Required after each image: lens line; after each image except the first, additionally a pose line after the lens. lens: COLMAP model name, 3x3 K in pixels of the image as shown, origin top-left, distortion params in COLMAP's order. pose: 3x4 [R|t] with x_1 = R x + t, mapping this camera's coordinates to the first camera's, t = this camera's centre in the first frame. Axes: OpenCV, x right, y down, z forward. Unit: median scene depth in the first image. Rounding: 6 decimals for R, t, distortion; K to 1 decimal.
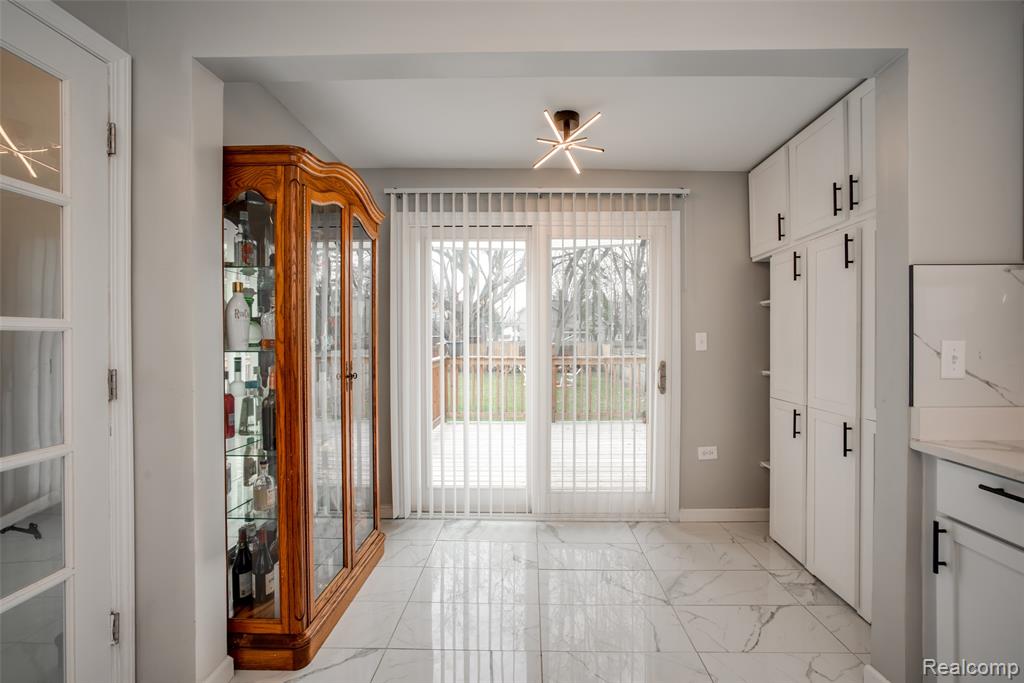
lens RADIAL K [[437.7, 0, 515.9], [0, 437.7, 340.6], [0, 0, 1]] dist [-0.028151, 0.000289]
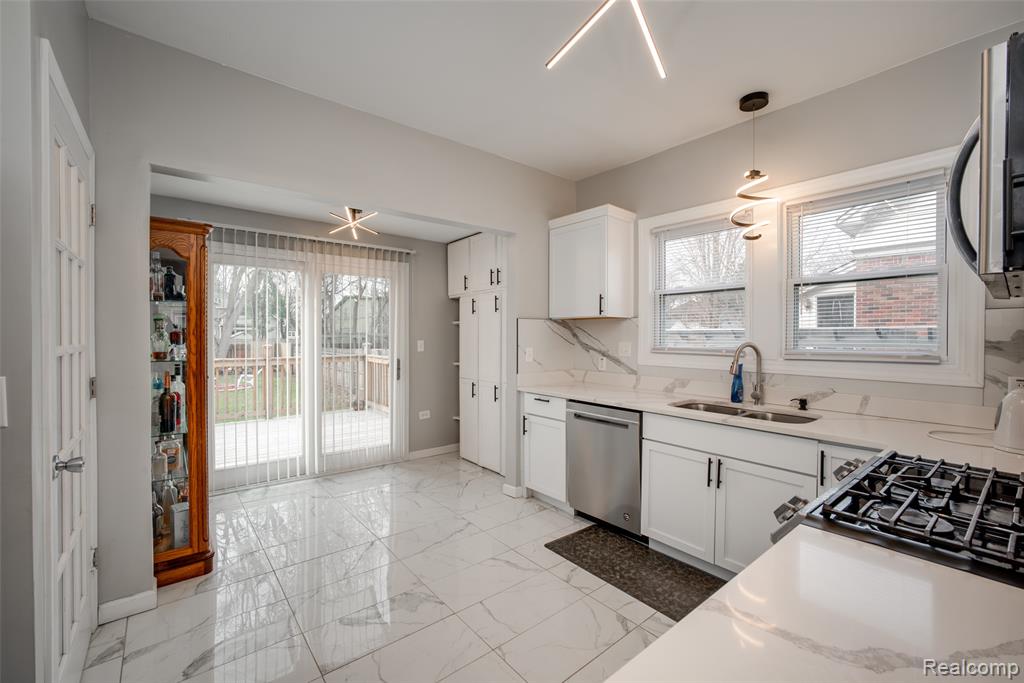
lens RADIAL K [[437.7, 0, 515.9], [0, 437.7, 340.6], [0, 0, 1]] dist [-0.028151, 0.000289]
pose [[0.758539, -0.004630, 0.651611, -0.395766], [-0.000912, 0.999966, 0.008167, -0.033698], [-0.651627, -0.006790, 0.758510, -0.494655]]
